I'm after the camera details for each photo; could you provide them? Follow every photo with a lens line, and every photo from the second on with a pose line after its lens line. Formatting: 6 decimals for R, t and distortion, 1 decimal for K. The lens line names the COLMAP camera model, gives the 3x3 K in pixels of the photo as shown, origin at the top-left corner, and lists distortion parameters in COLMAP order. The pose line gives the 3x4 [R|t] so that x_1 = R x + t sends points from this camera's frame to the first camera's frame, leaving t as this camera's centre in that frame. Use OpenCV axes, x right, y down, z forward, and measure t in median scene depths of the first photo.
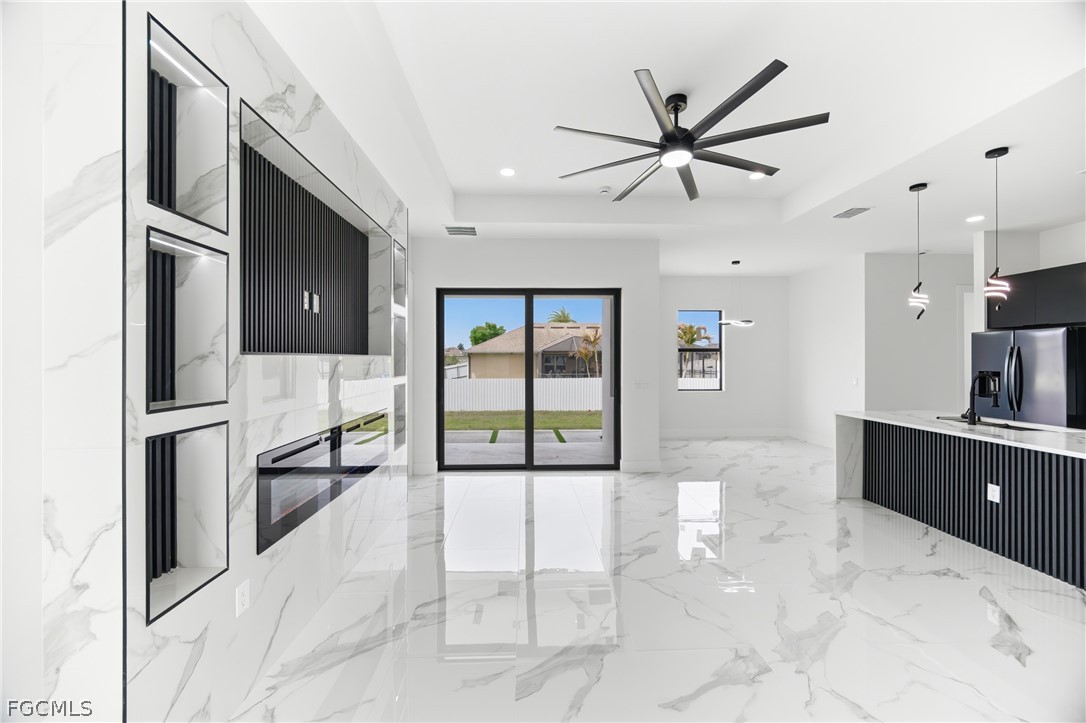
lens RADIAL K [[428.7, 0, 538.0], [0, 428.7, 360.9], [0, 0, 1]] dist [-0.001251, -0.000022]
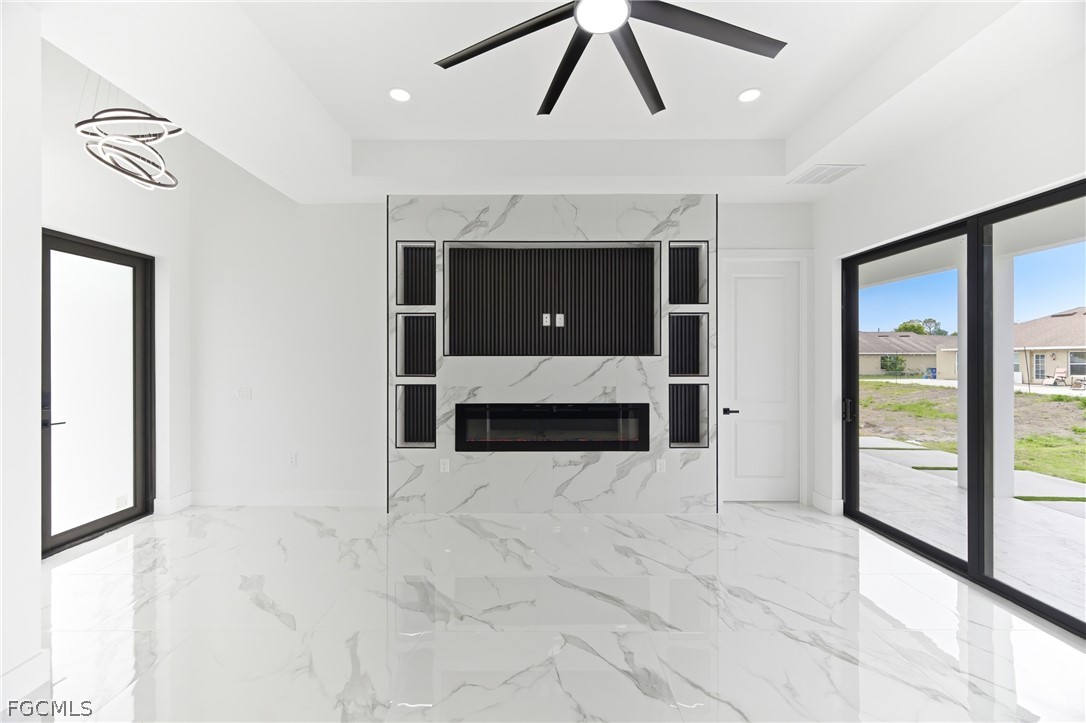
lens RADIAL K [[432.0, 0, 538.4], [0, 432.0, 358.2], [0, 0, 1]] dist [0.000030, 0.000298]
pose [[-0.035033, -0.000487, -0.999386, 0.574135], [-0.003807, 0.999993, -0.000354, -0.001555], [0.999379, 0.003792, -0.035034, 0.587264]]
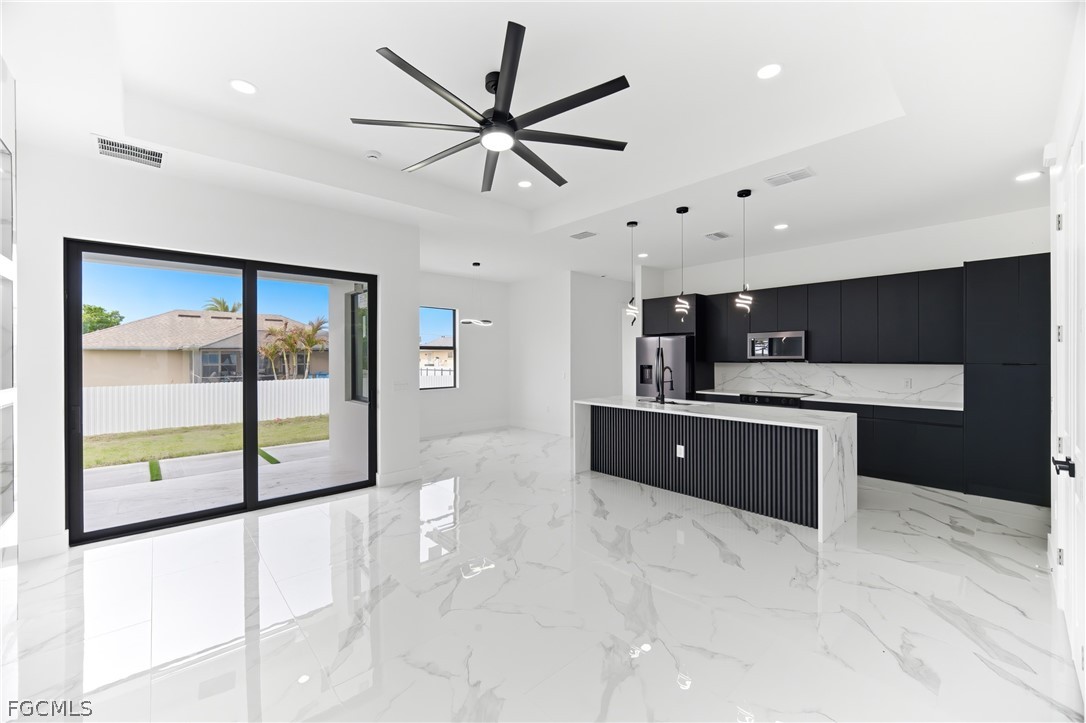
lens RADIAL K [[432.0, 0, 538.4], [0, 432.0, 358.2], [0, 0, 1]] dist [0.000030, 0.000298]
pose [[0.766749, -0.004255, 0.641933, -0.134620], [0.005895, 0.999983, -0.000413, 0.000498], [-0.641920, 0.004101, 0.766761, 0.138751]]
